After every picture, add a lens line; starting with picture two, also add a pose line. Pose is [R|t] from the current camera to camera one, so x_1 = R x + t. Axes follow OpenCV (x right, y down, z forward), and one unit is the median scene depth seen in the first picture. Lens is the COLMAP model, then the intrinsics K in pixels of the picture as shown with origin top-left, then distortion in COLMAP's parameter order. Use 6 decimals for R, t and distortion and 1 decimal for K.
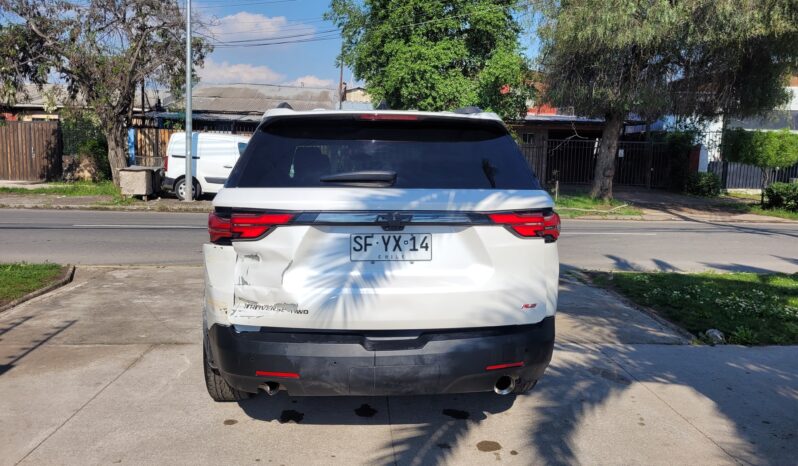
lens RADIAL K [[613.4, 0, 399.0], [0, 613.4, 233.0], [0, 0, 1]] dist [0.043384, -0.005233]
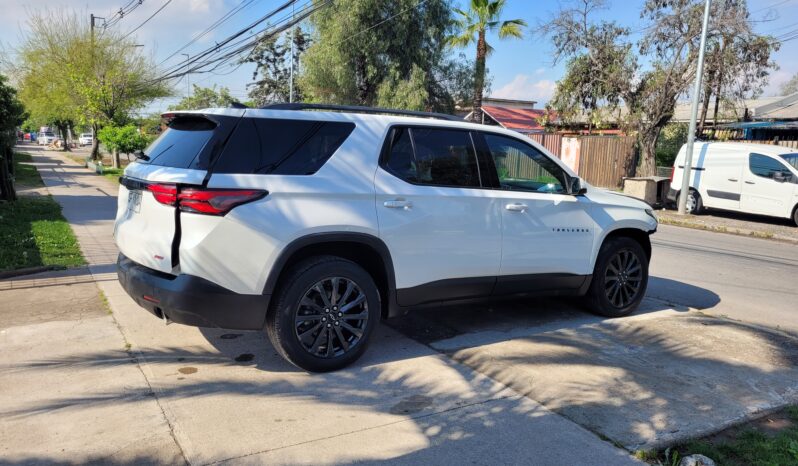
lens RADIAL K [[613.5, 0, 384.7], [0, 613.5, 231.1], [0, 0, 1]] dist [0.018469, -0.005531]
pose [[0.451476, 0.116876, -0.884596, 0.876282], [-0.142760, 0.988075, 0.057687, -0.042858], [0.880789, 0.100240, 0.462777, 0.458152]]
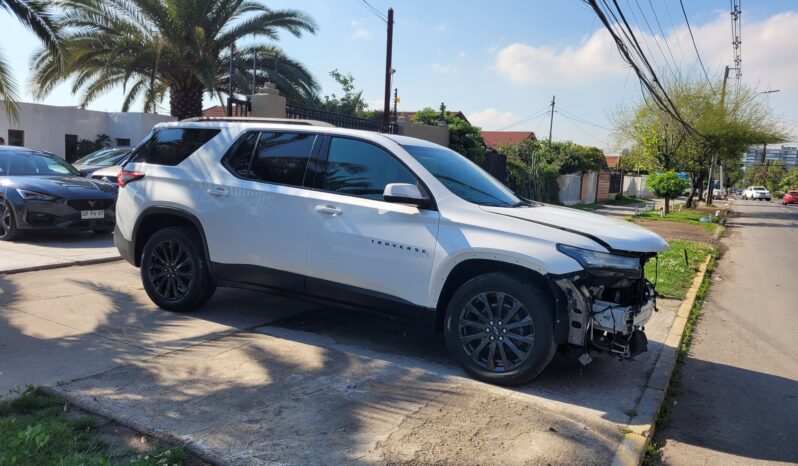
lens RADIAL K [[613.4, 0, 399.0], [0, 613.4, 233.0], [0, 0, 1]] dist [0.043384, -0.005233]
pose [[-0.553129, 0.029329, -0.832579, 0.834424], [-0.183687, 0.970492, 0.156221, -0.183081], [0.812593, 0.239344, -0.531420, 1.656471]]
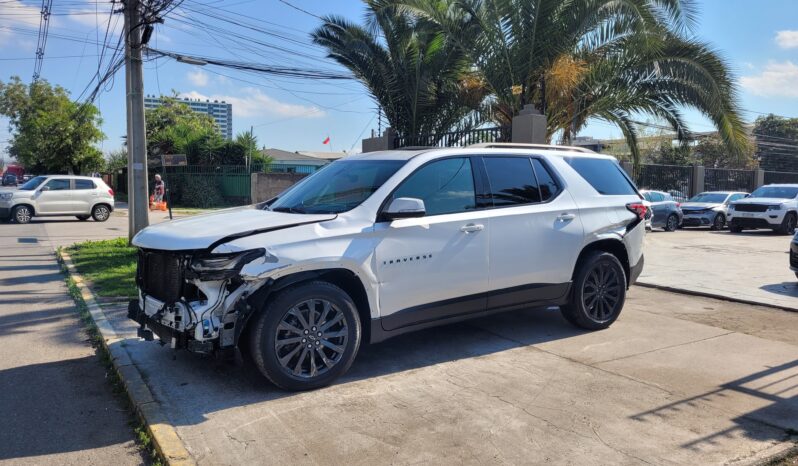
lens RADIAL K [[584.5, 0, 399.0], [0, 584.5, 233.0], [0, 0, 1]] dist [-0.000557, -0.006325]
pose [[-0.462907, -0.086141, 0.882212, -0.997445], [0.109939, 0.982003, 0.153571, -0.198977], [-0.879563, 0.168079, -0.445105, 1.541435]]
